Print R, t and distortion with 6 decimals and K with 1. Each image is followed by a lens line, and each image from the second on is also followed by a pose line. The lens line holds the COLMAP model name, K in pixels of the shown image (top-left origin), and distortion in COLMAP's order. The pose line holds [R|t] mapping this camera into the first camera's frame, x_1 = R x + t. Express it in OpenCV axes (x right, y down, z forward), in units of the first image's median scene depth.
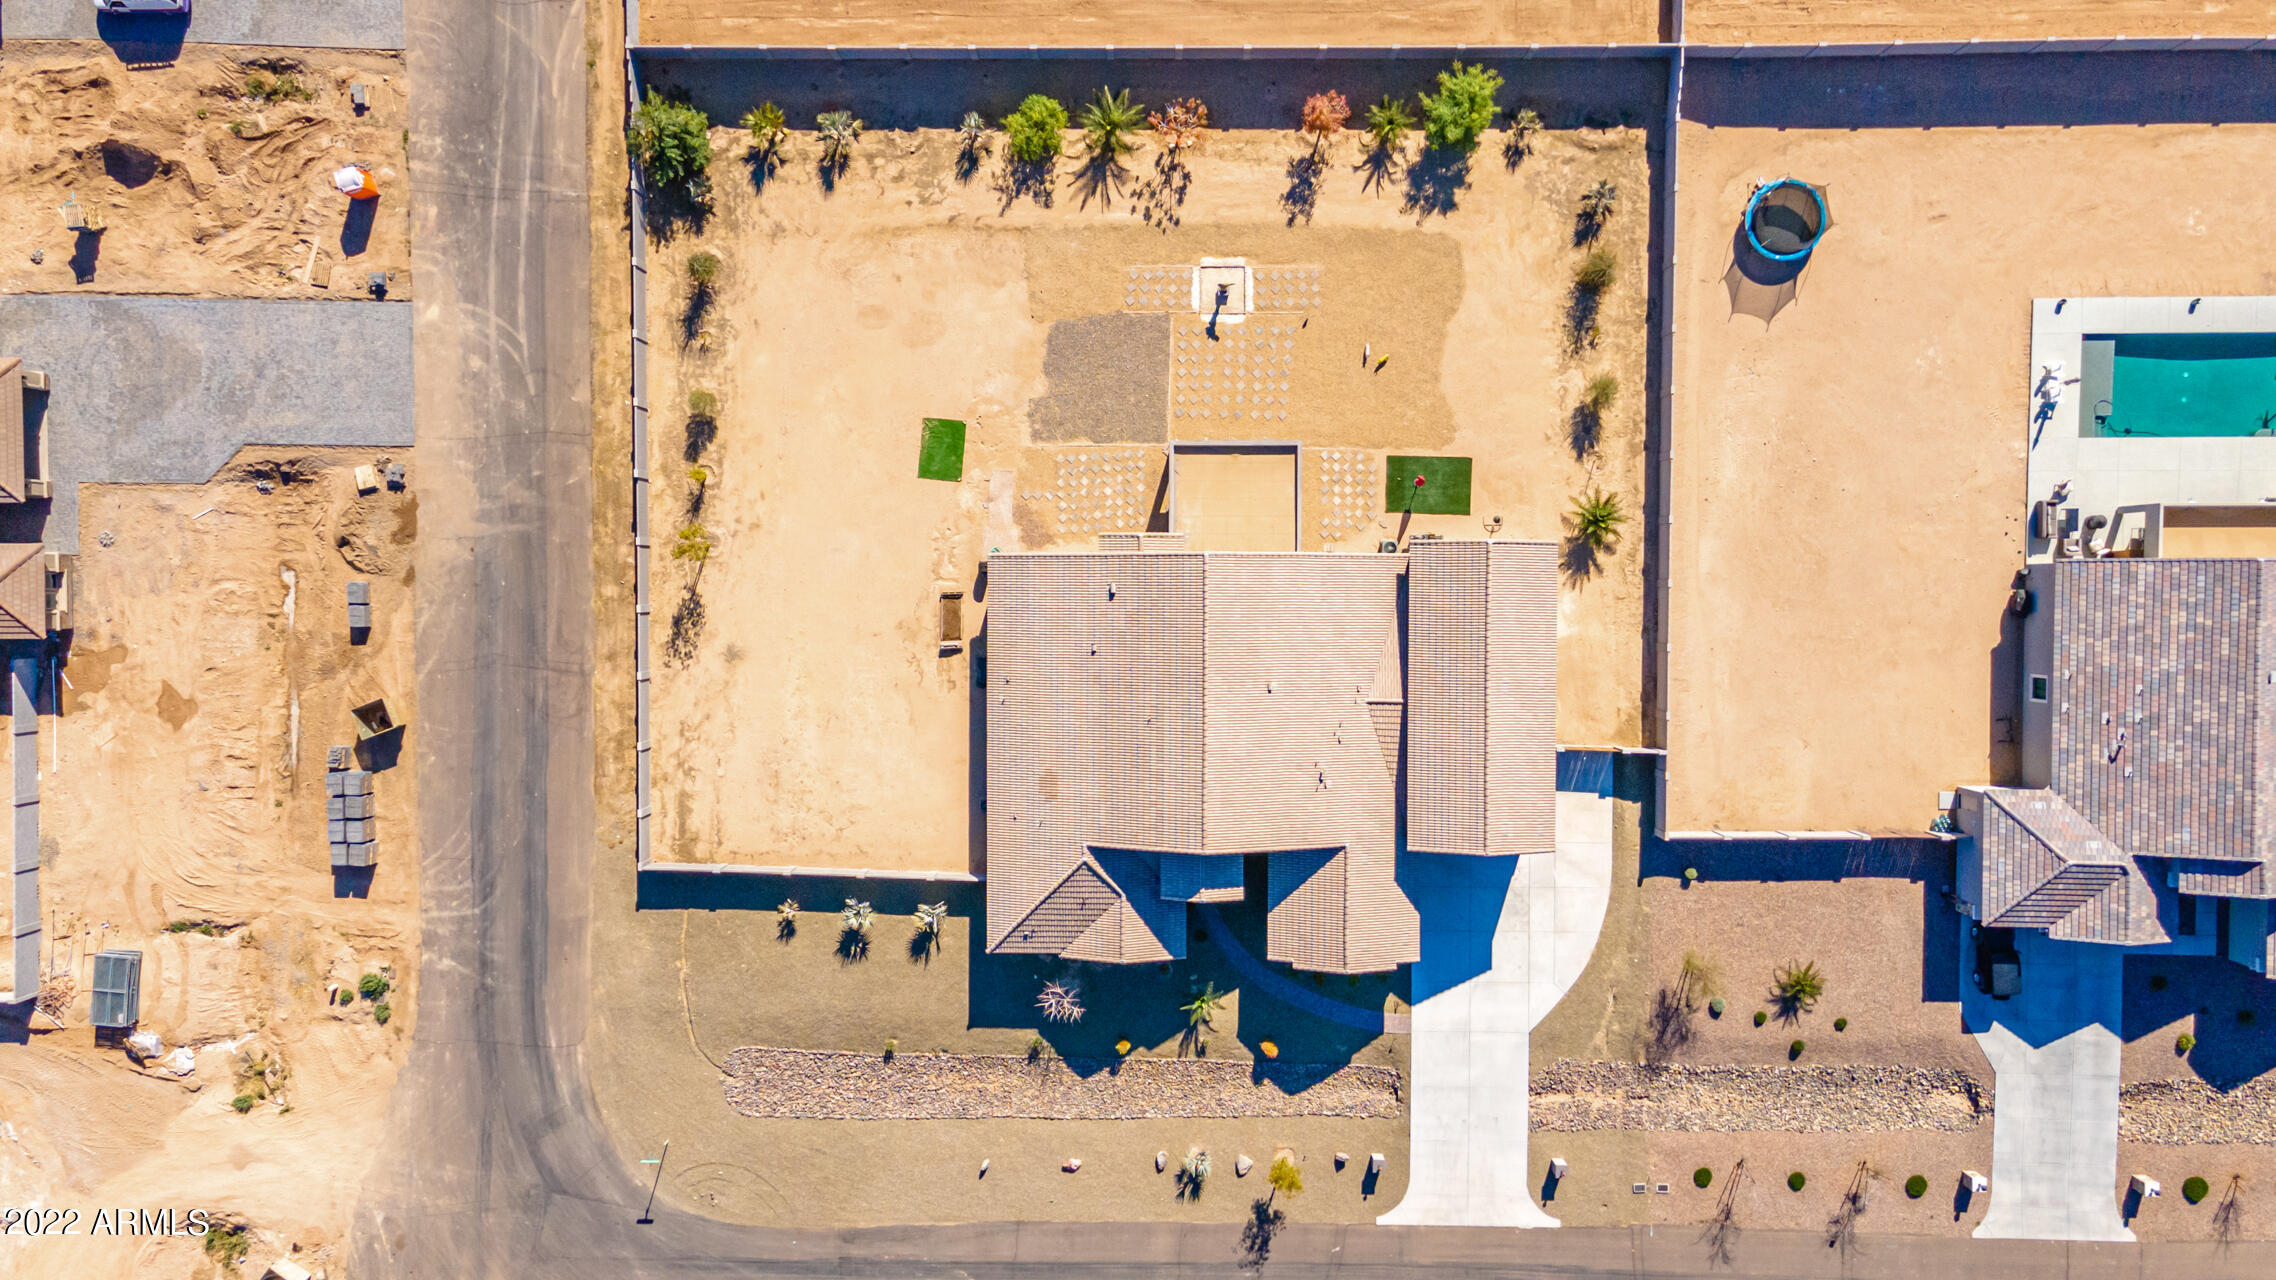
lens RADIAL K [[1662.6, 0, 1141.6], [0, 1662.6, 641.7], [0, 0, 1]] dist [0.016417, 0.062857]
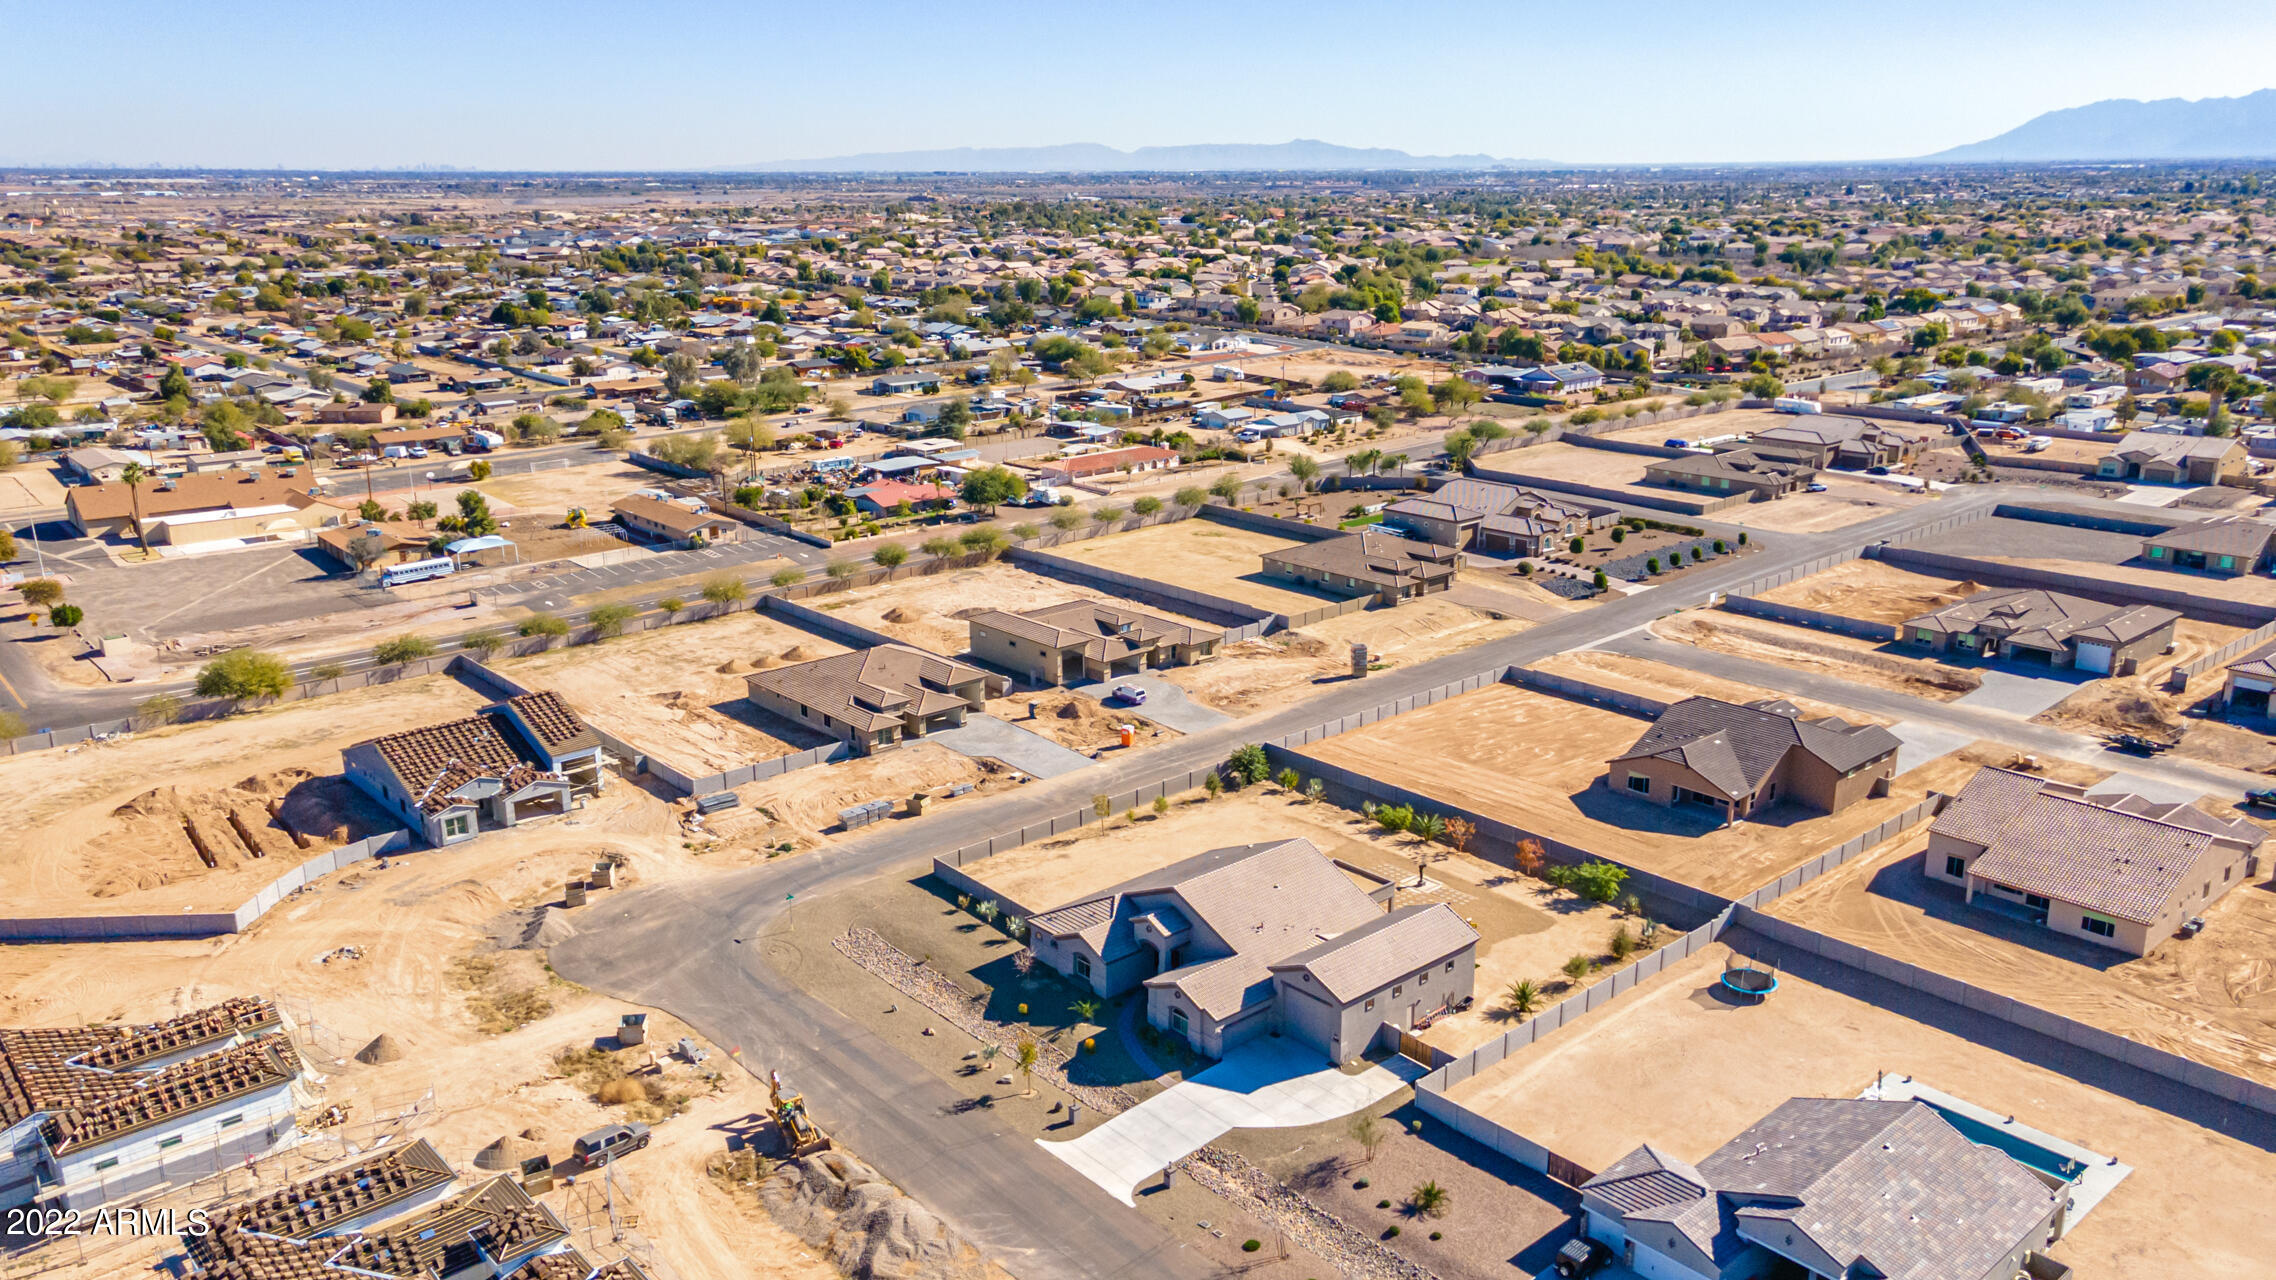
lens RADIAL K [[1693.2, 0, 1138.0], [0, 1693.2, 640.0], [0, 0, 1]] dist [0.041933, 0.000992]
pose [[0.664829, 0.217002, -0.714782, 1.012023], [-0.746452, 0.156480, -0.646780, 1.051058], [-0.028504, 0.963548, 0.266014, 0.317189]]
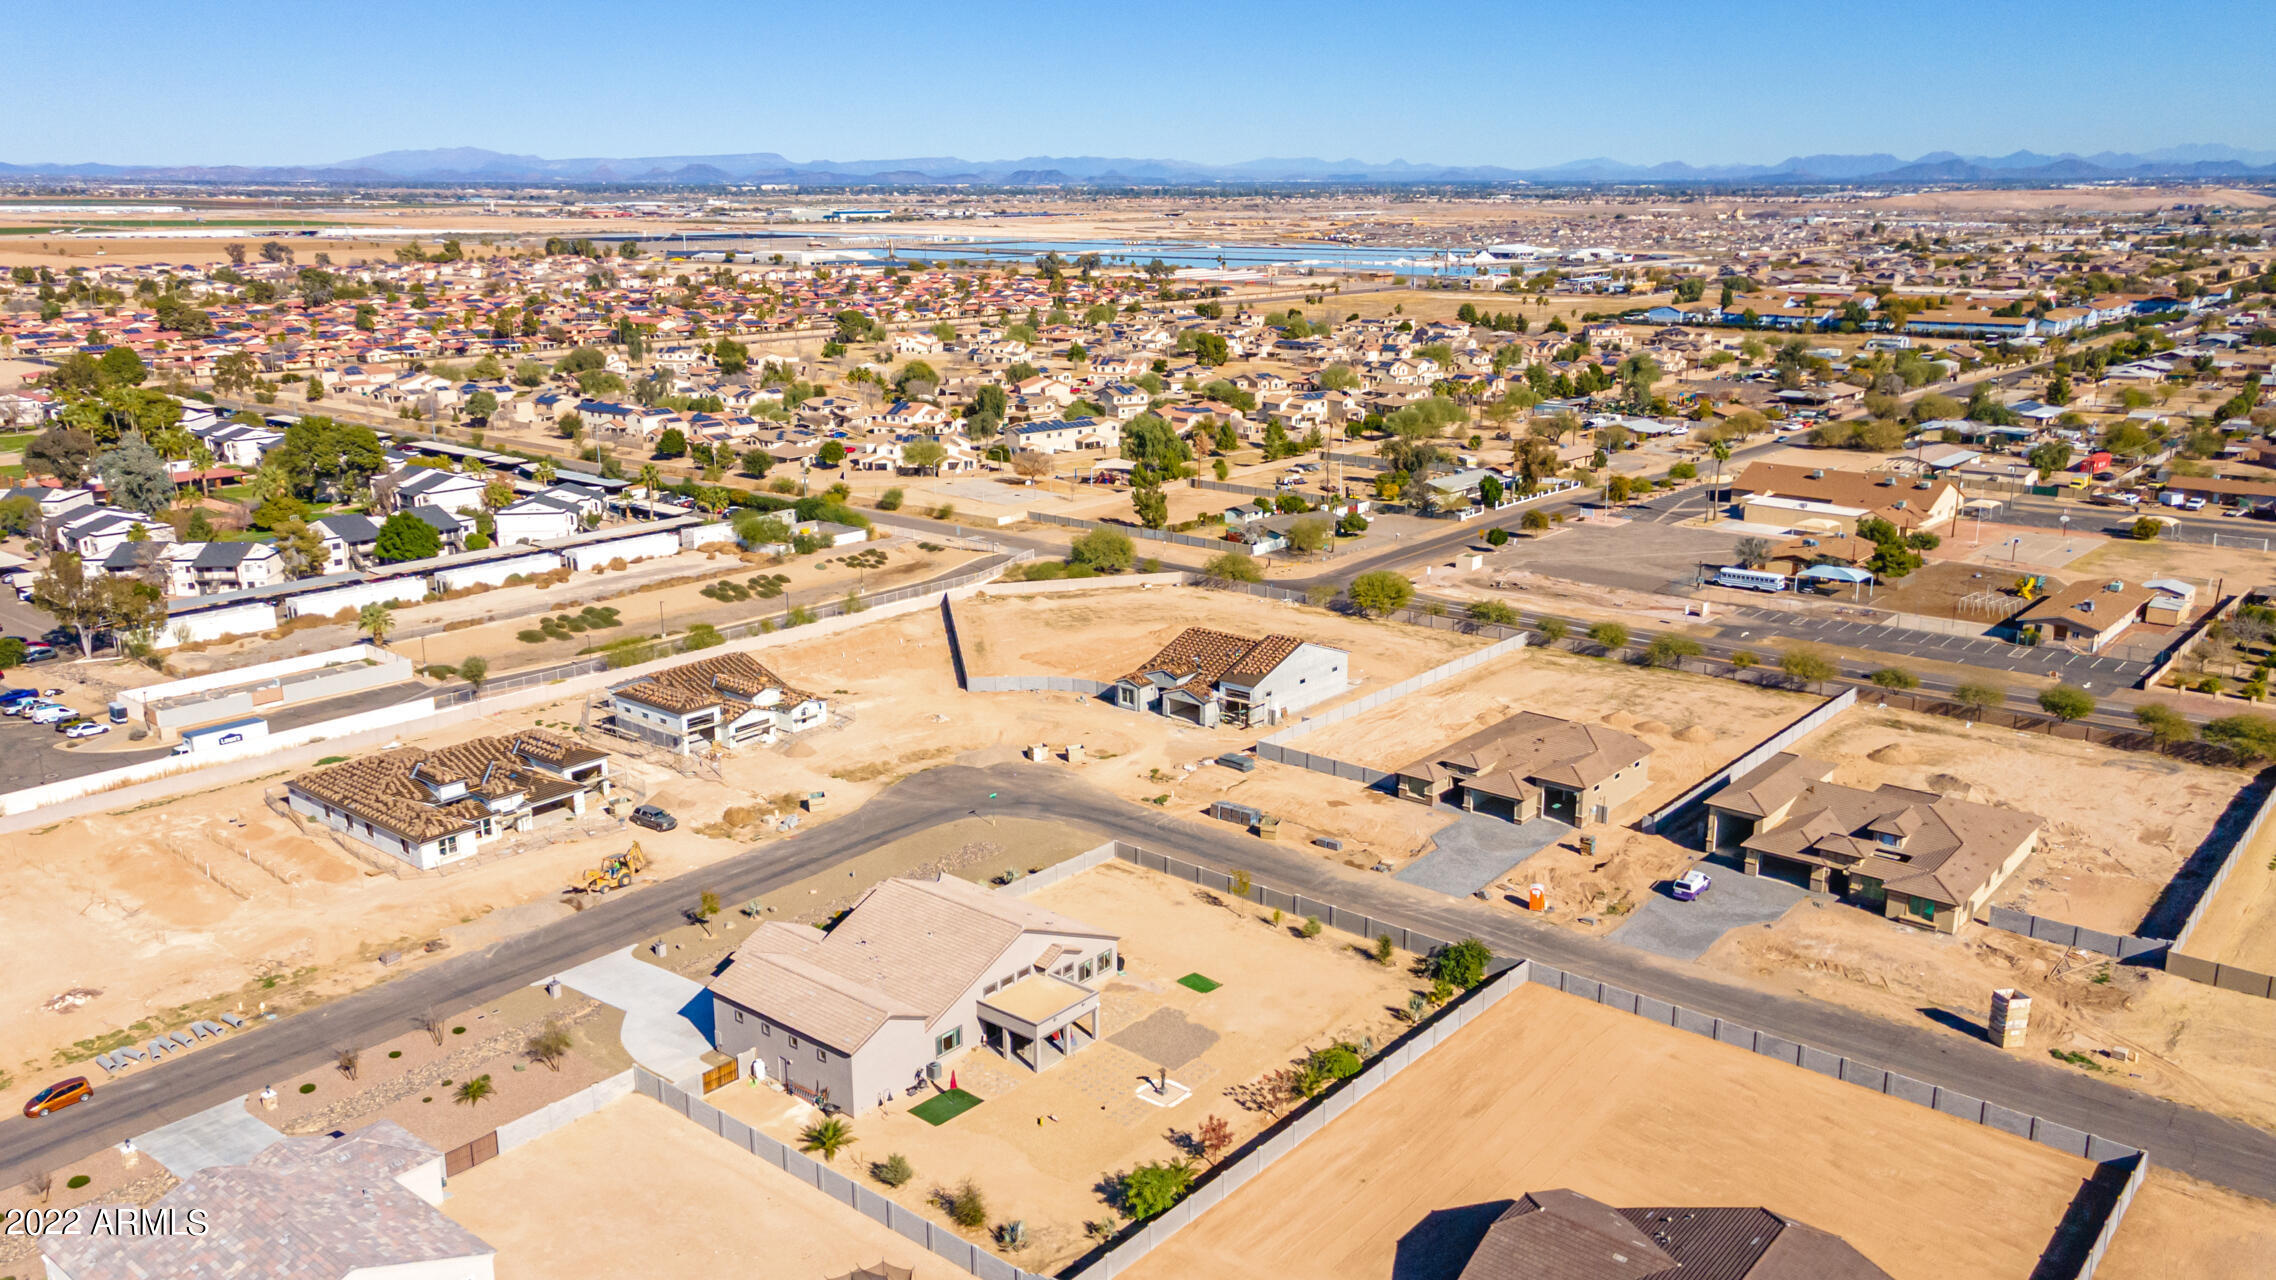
lens RADIAL K [[1727.2, 0, 1136.4], [0, 1727.2, 649.7], [0, 0, 1]] dist [0.042861, 0.011284]
pose [[-0.640189, 0.221057, -0.735726, 0.984669], [-0.768155, -0.196469, 0.609376, -0.952953], [-0.009840, 0.955266, 0.295583, 0.256973]]
